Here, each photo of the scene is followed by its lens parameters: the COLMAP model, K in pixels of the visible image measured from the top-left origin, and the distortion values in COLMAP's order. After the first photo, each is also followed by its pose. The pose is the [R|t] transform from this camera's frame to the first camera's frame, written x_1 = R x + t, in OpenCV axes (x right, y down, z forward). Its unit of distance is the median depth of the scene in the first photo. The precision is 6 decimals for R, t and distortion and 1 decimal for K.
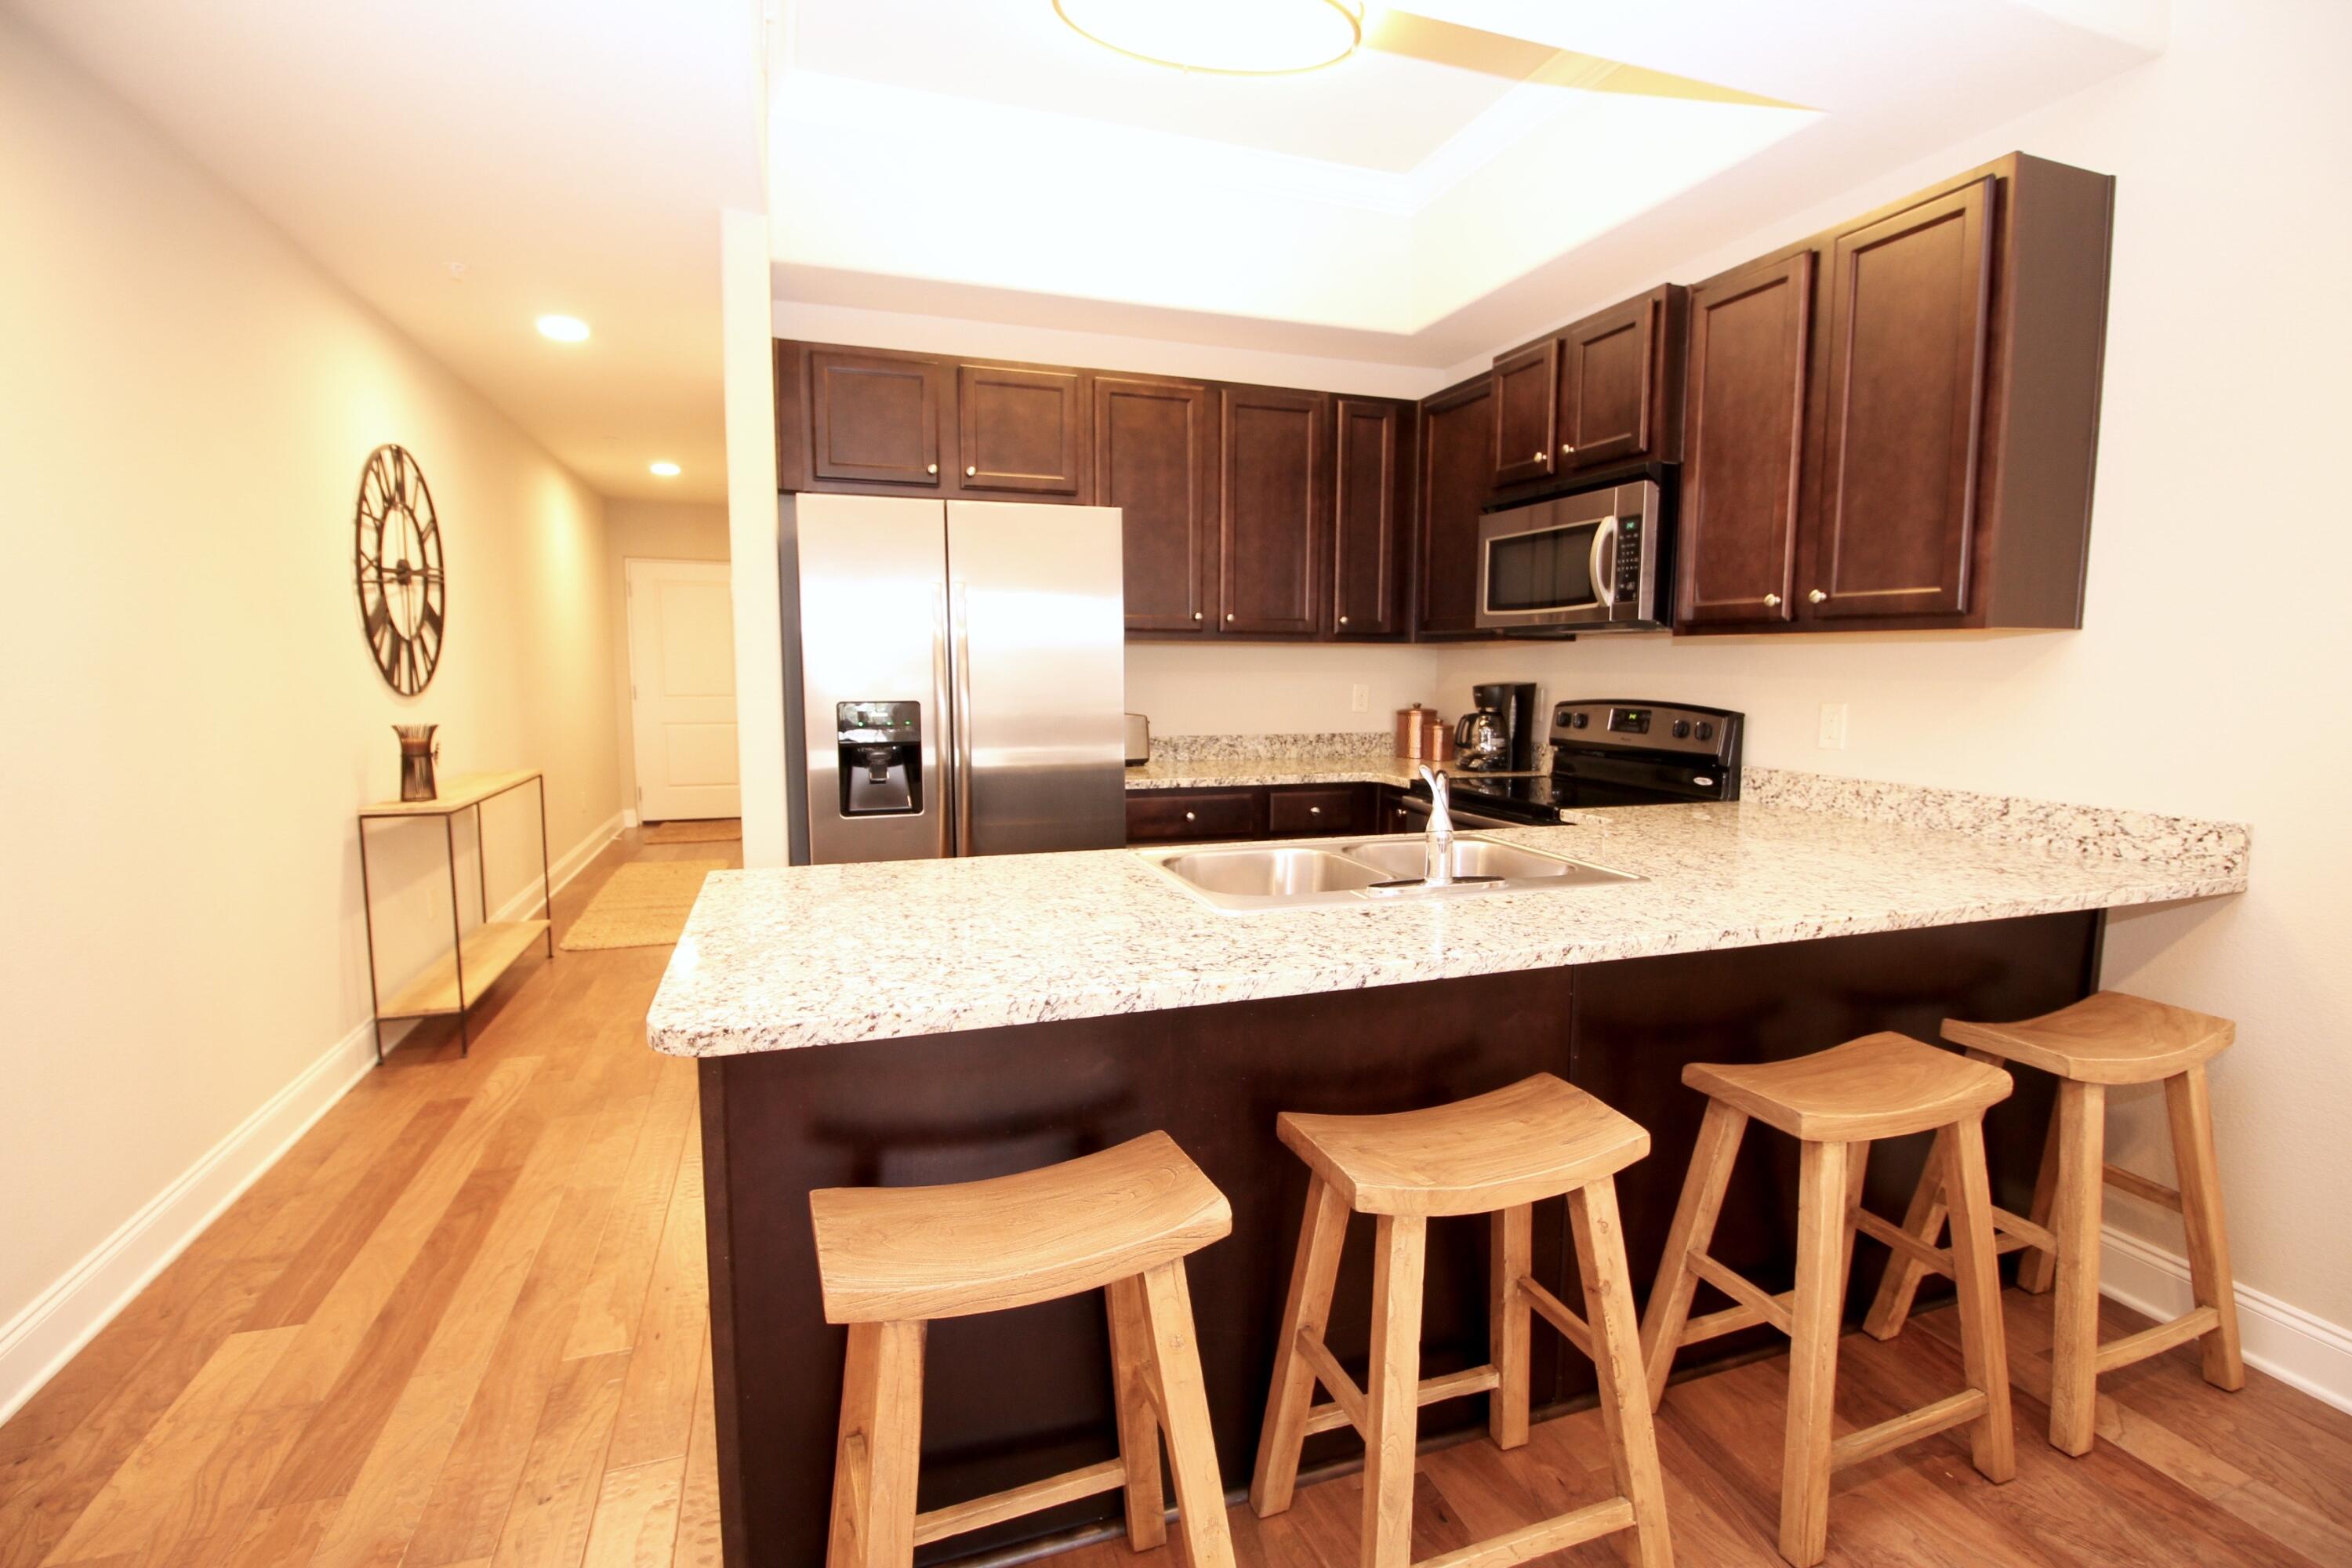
lens RADIAL K [[1093.7, 0, 1179.3], [0, 1093.7, 775.8], [0, 0, 1]] dist [-0.004227, -0.000599]
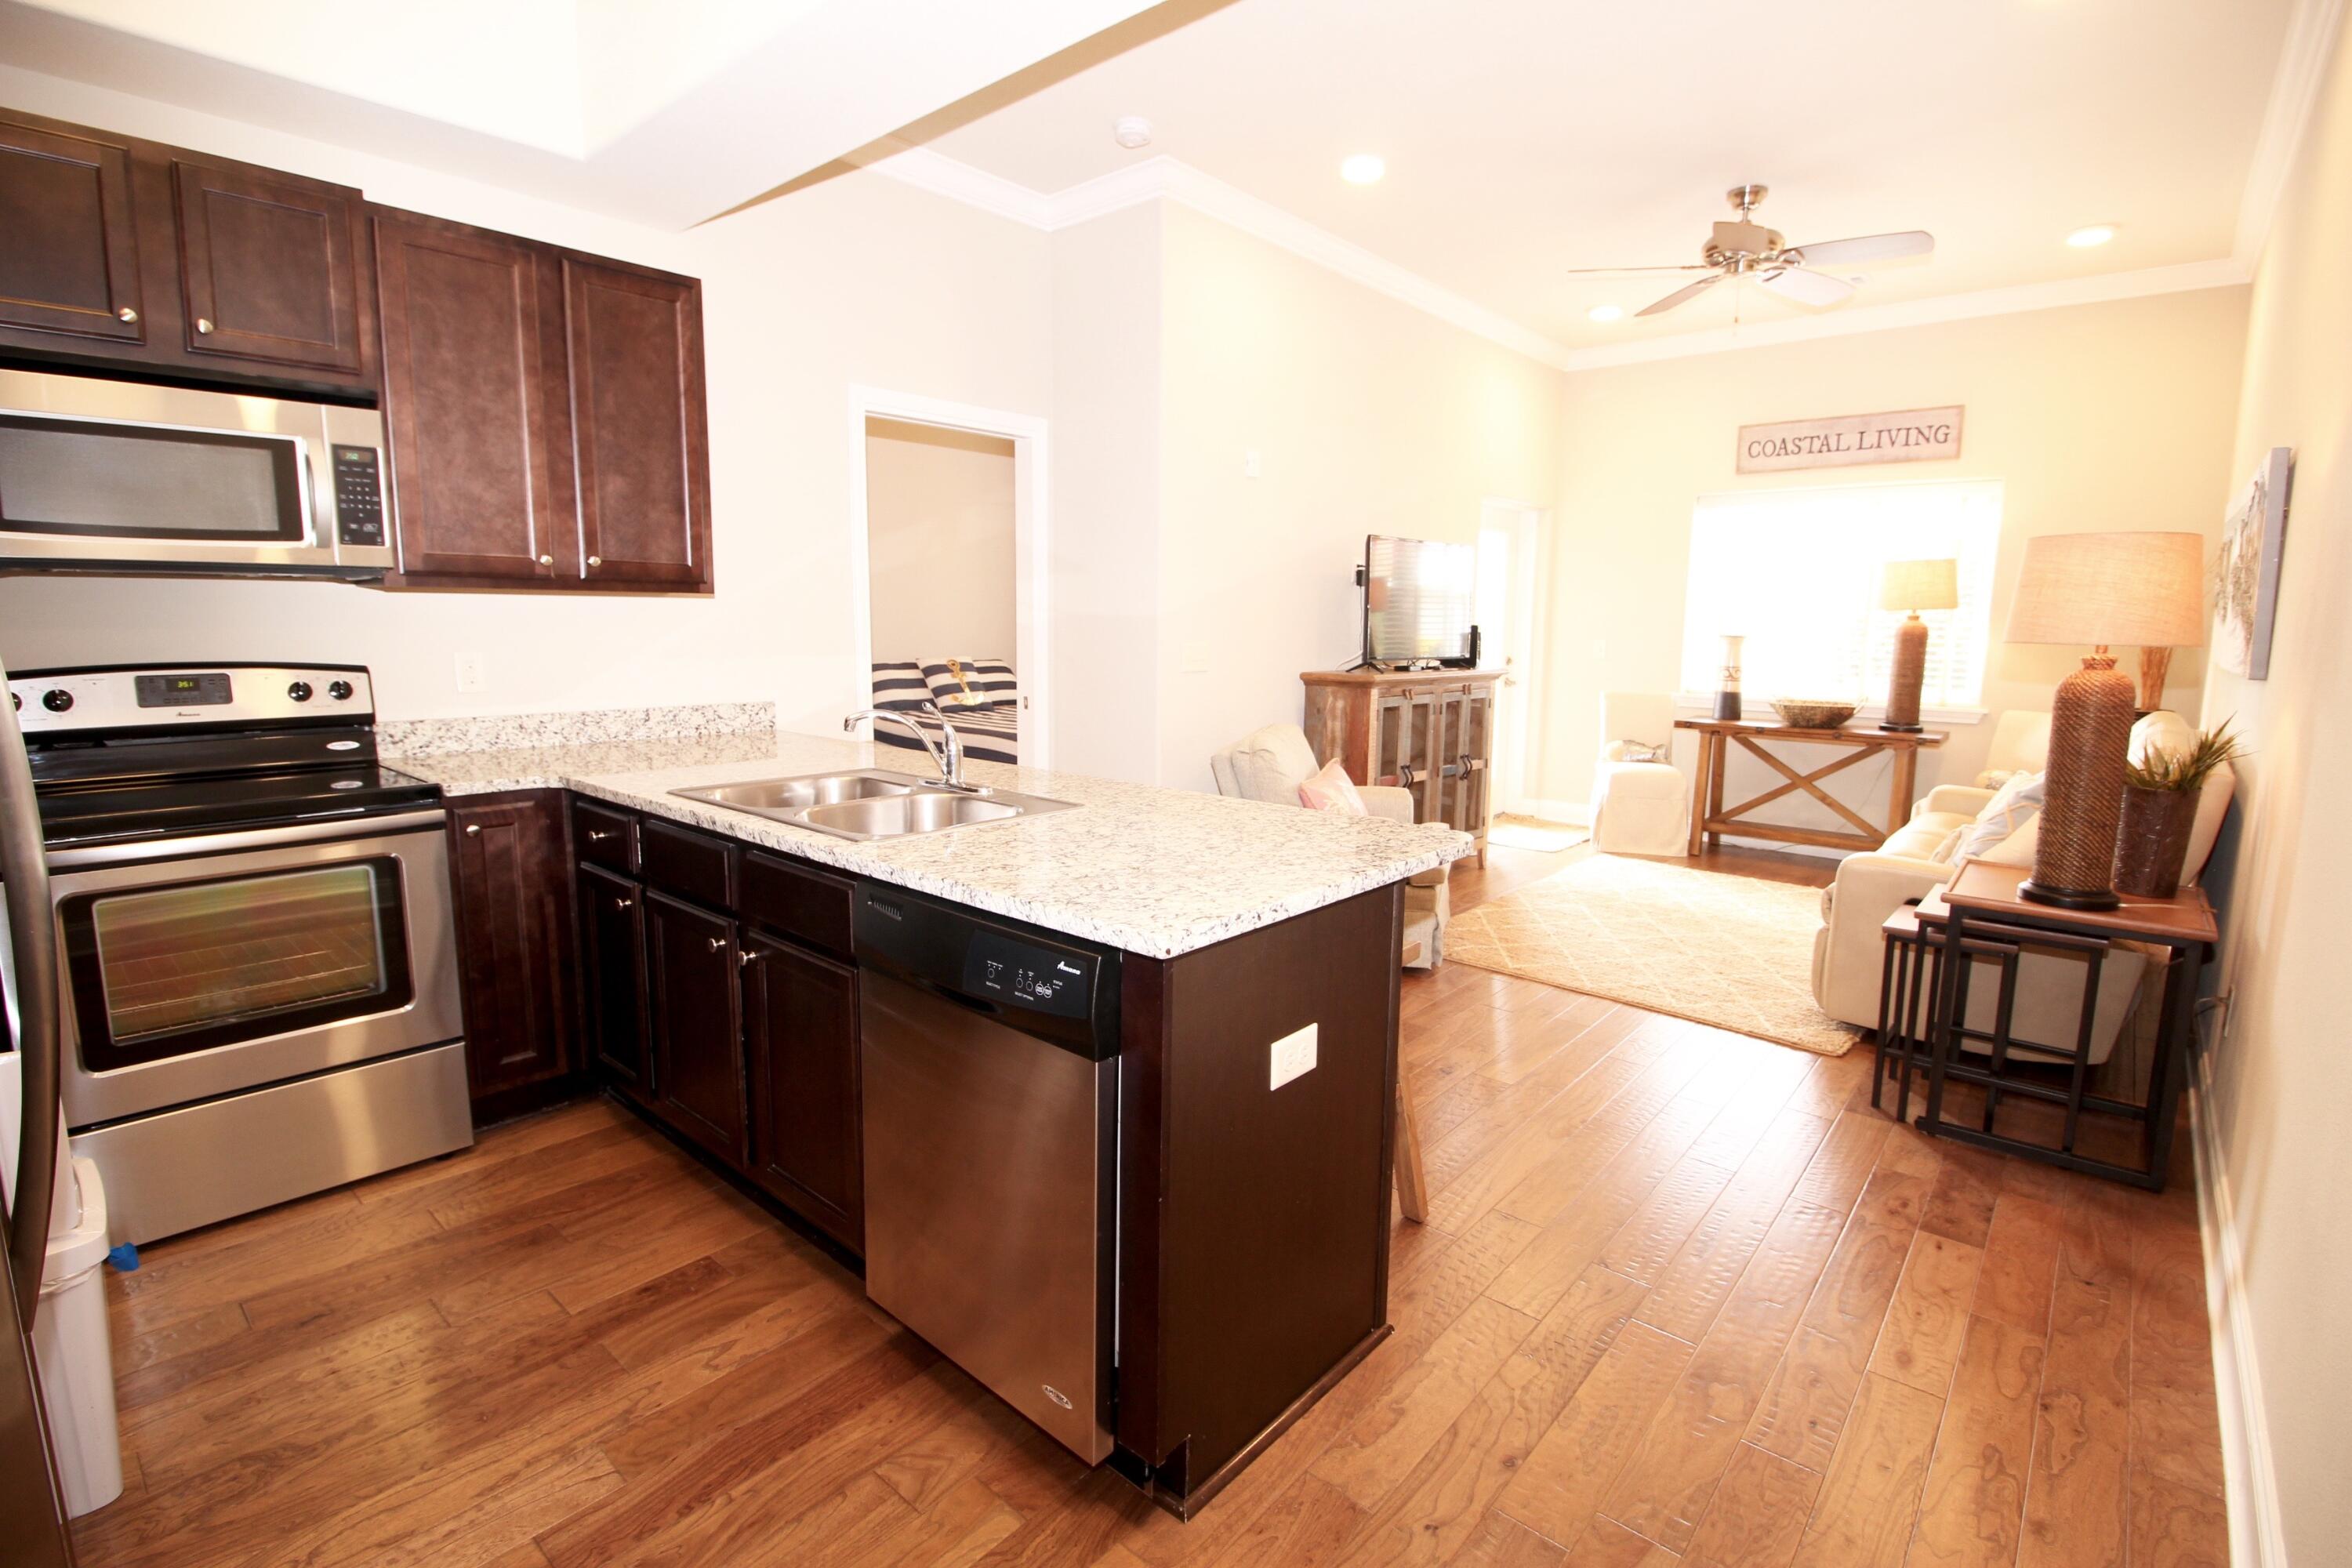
lens RADIAL K [[1093.7, 0, 1176.4], [0, 1093.7, 771.7], [0, 0, 1]] dist [-0.004227, -0.000599]
pose [[-0.499756, -0.130453, 0.856286, -0.609627], [0.076880, 0.978011, 0.193866, -0.090662], [-0.862747, 0.162717, -0.478738, 0.793874]]
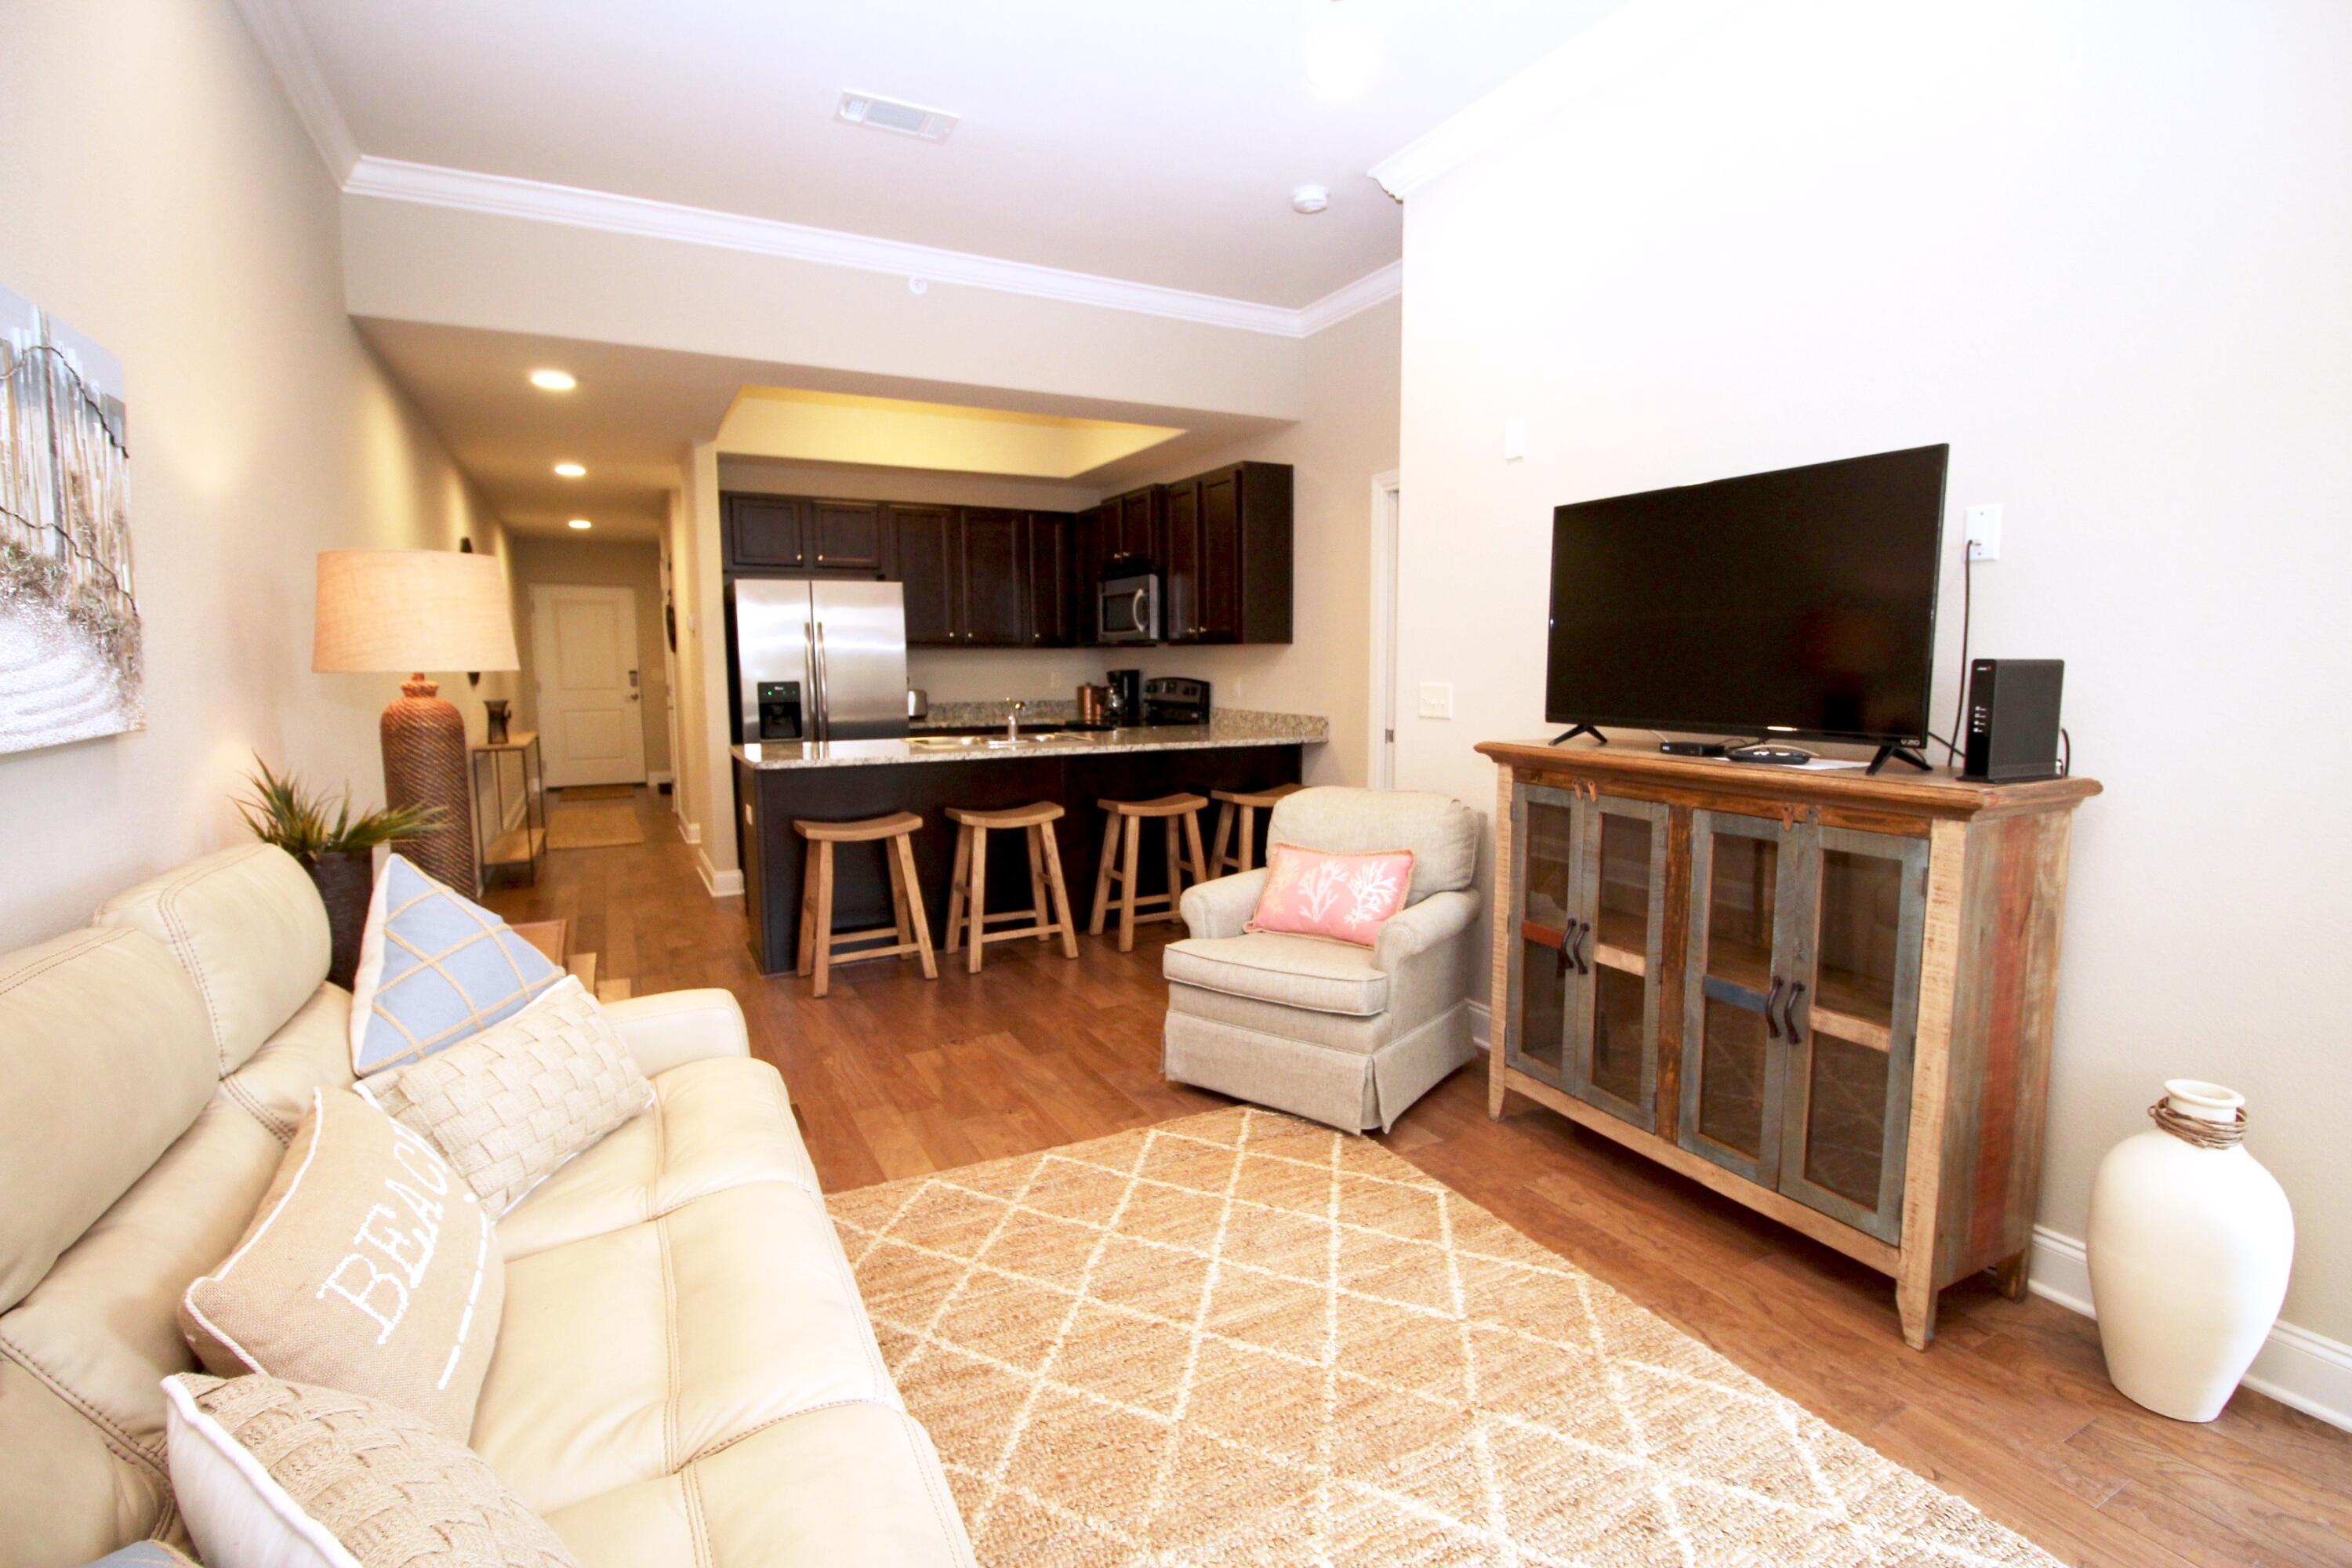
lens RADIAL K [[1093.7, 0, 1184.1], [0, 1093.7, 785.3], [0, 0, 1]] dist [-0.004227, -0.000599]
pose [[0.987818, -0.027143, 0.153230, 0.130995], [0.025242, 0.999579, 0.014337, 0.100813], [-0.153555, -0.010294, 0.988086, -0.983112]]
